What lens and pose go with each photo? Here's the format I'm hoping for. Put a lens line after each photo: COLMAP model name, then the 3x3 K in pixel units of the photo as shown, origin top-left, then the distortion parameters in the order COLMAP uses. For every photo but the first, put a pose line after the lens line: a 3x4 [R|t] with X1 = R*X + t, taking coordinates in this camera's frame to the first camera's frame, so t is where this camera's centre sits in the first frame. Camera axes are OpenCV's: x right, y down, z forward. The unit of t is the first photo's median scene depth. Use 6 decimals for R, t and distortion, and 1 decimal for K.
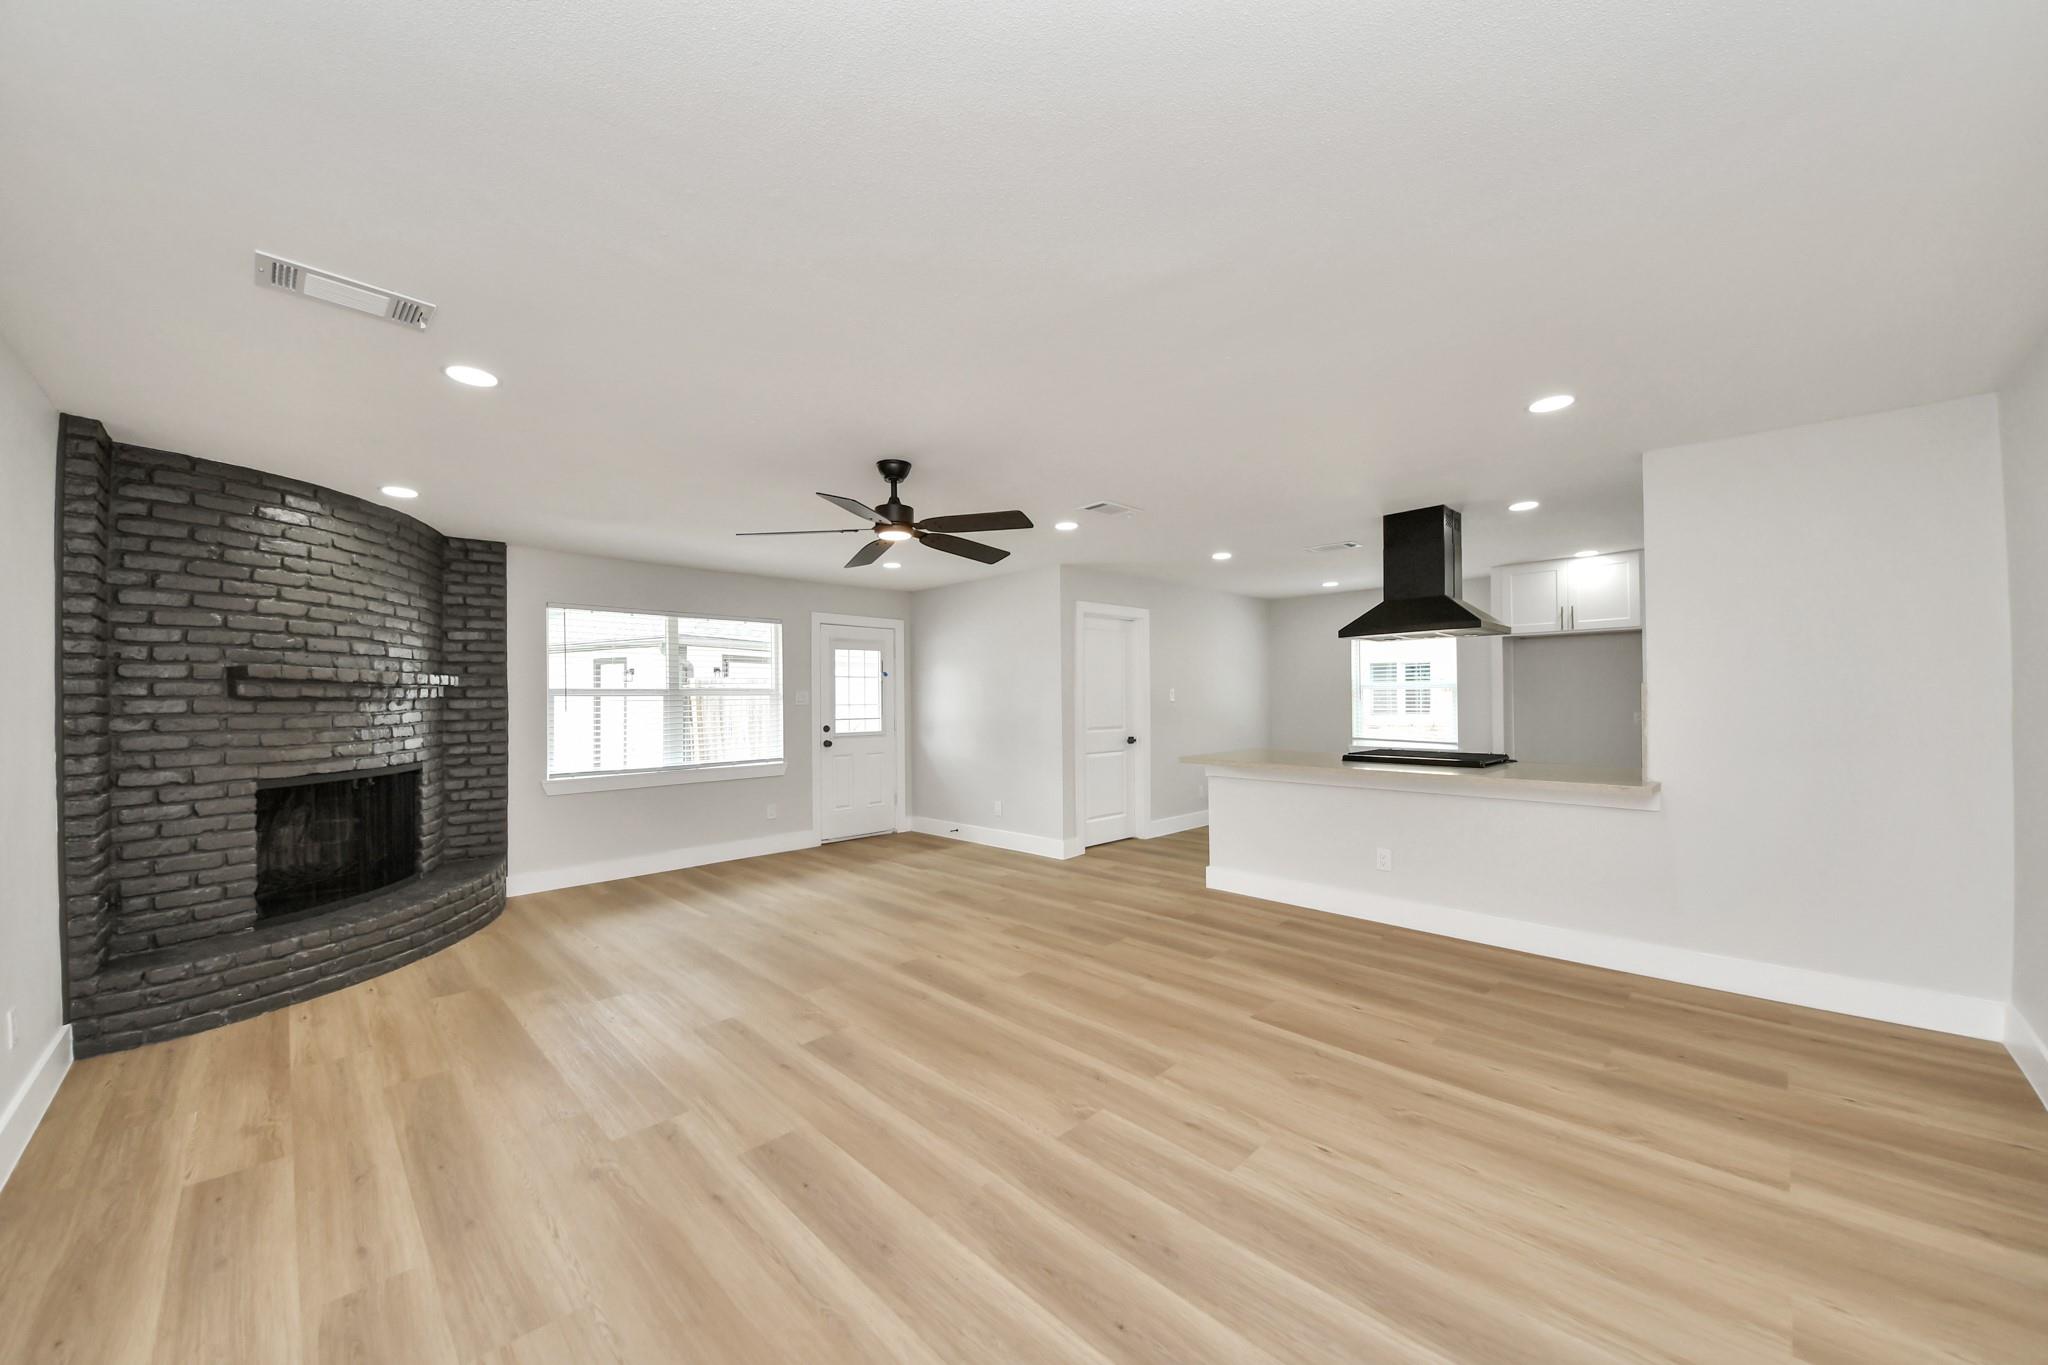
lens RADIAL K [[757.7, 0, 1073.5], [0, 757.7, 687.9], [0, 0, 1]] dist [-0.001979, 0.000021]
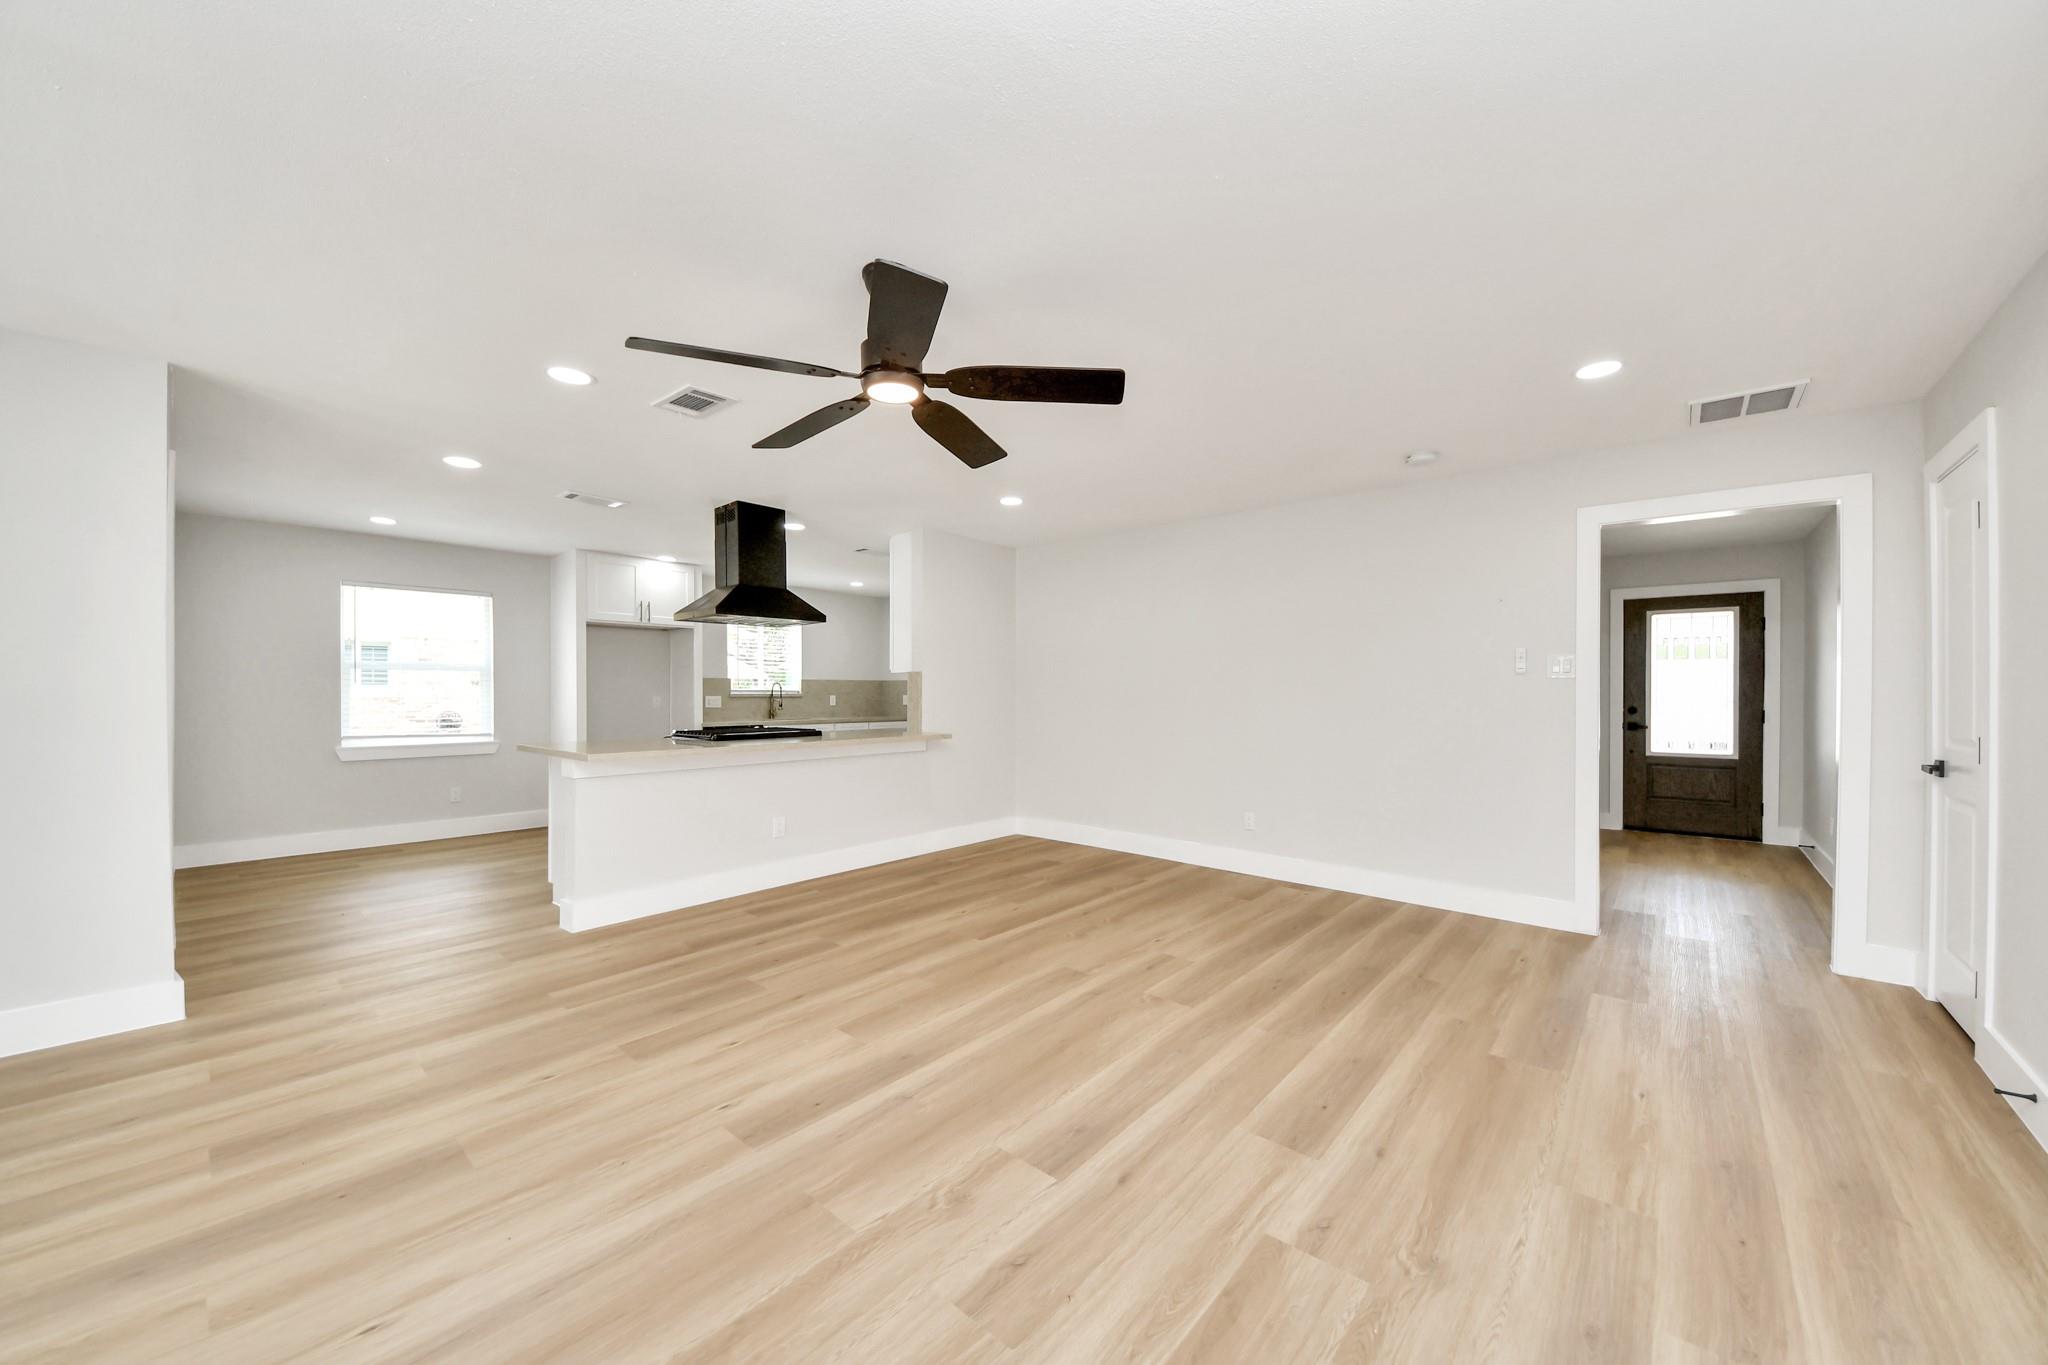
lens RADIAL K [[728.5, 0, 1024.0], [0, 728.5, 682.5], [0, 0, 1]] dist [0.000037, -0.000307]
pose [[-0.022452, 0.005110, 0.999735, -0.827399], [-0.000208, 0.999987, -0.005116, 0.031364], [-0.999748, -0.000323, -0.022450, 0.864029]]
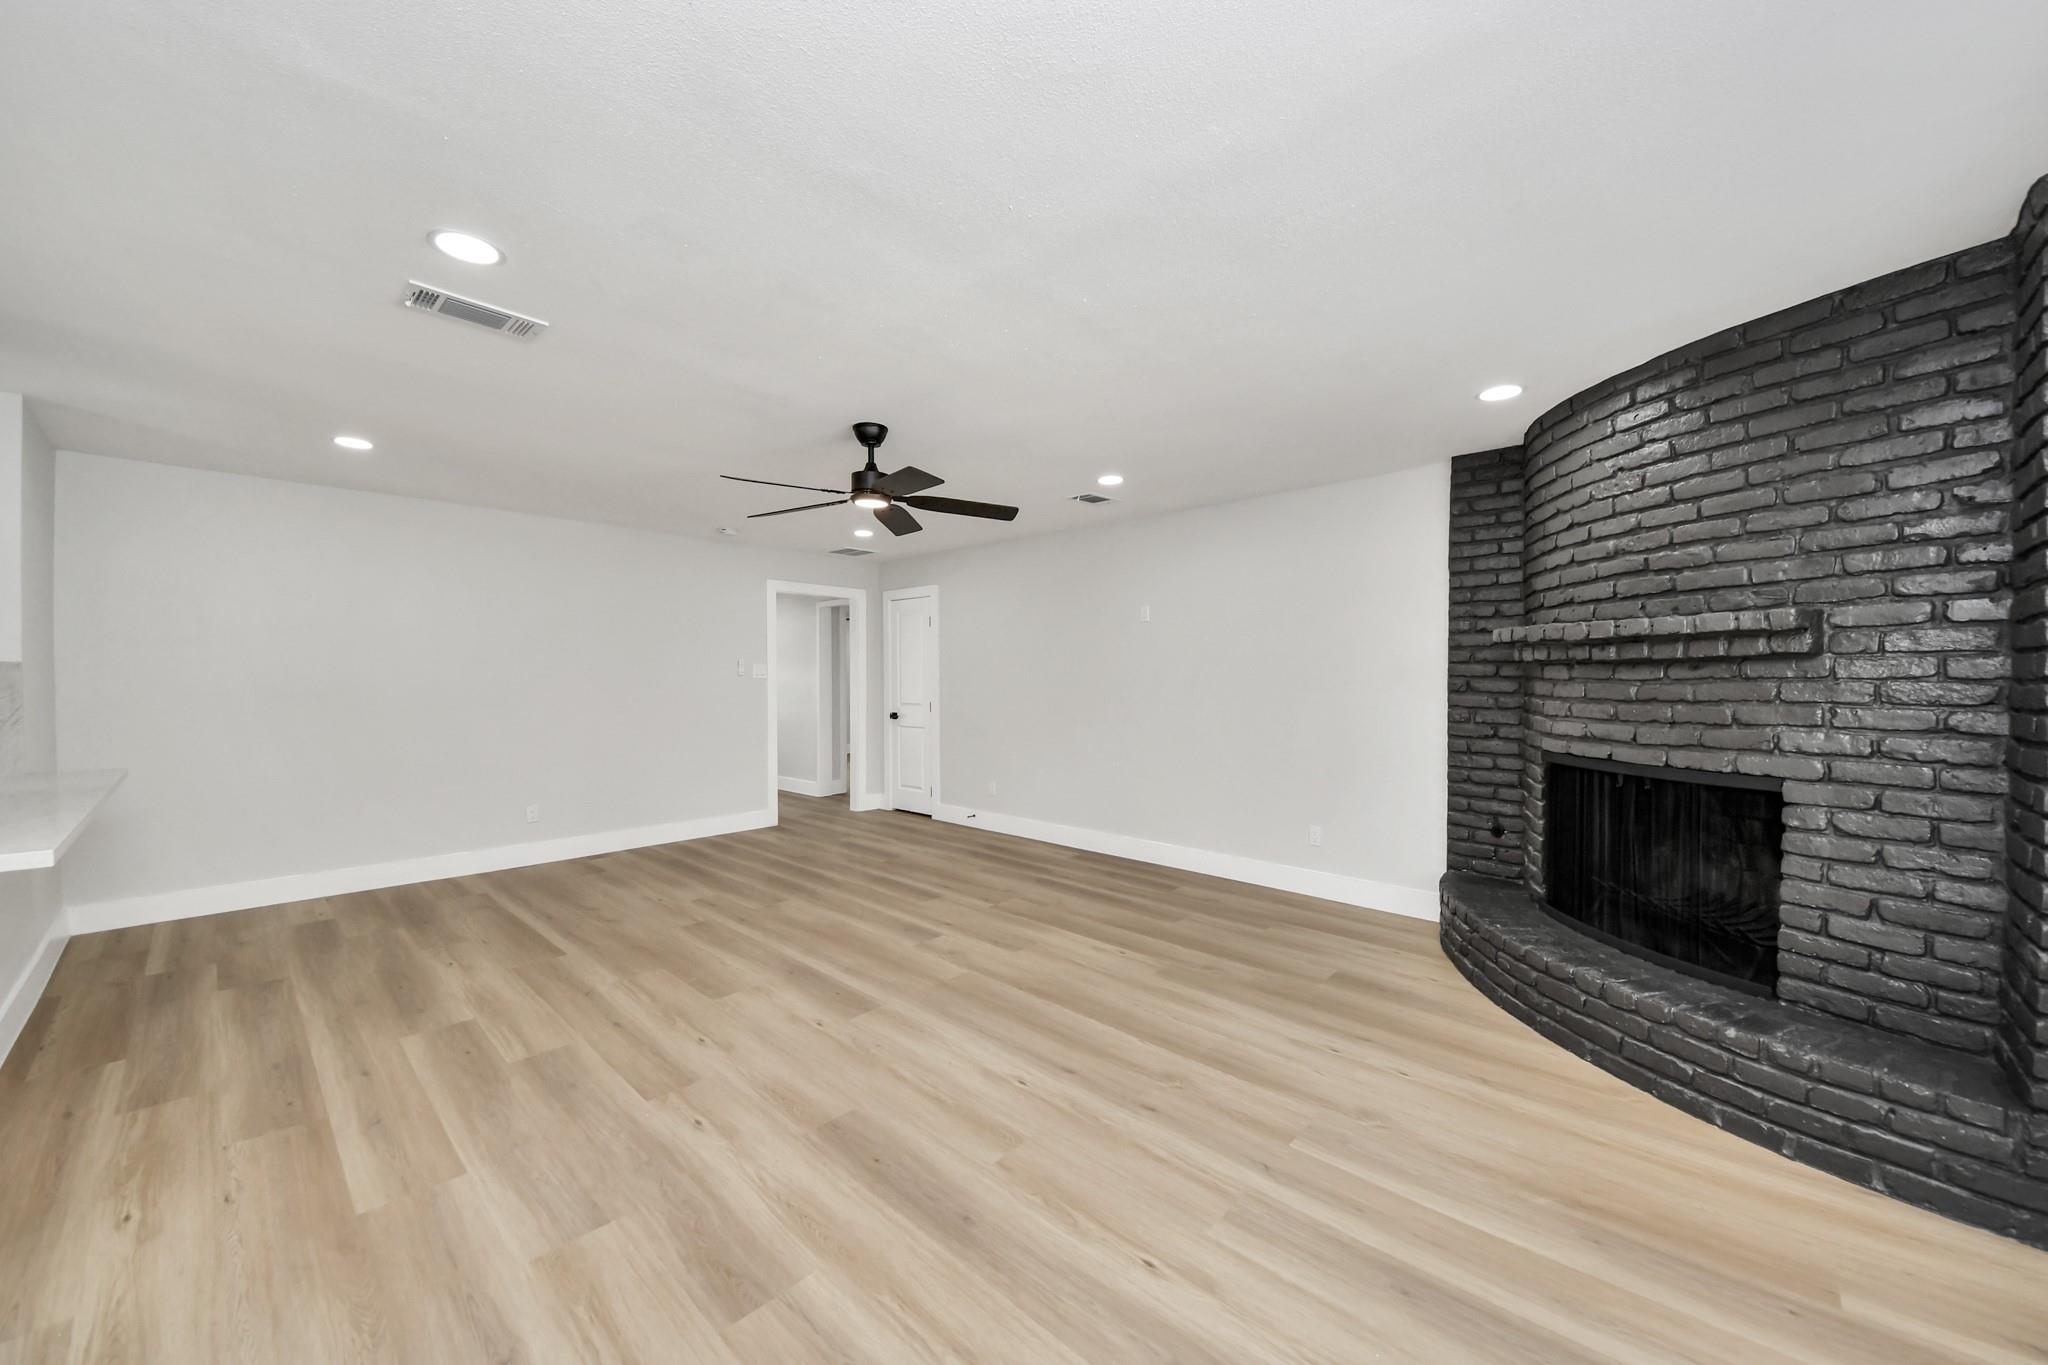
lens RADIAL K [[744.4, 0, 1018.2], [0, 744.4, 694.5], [0, 0, 1]] dist [-0.023586, -0.000212]
pose [[-0.999771, 0.007535, 0.020049, -0.427284], [0.007905, 0.999799, 0.018433, 0.026508], [-0.019906, 0.018587, -0.999629, 1.883684]]
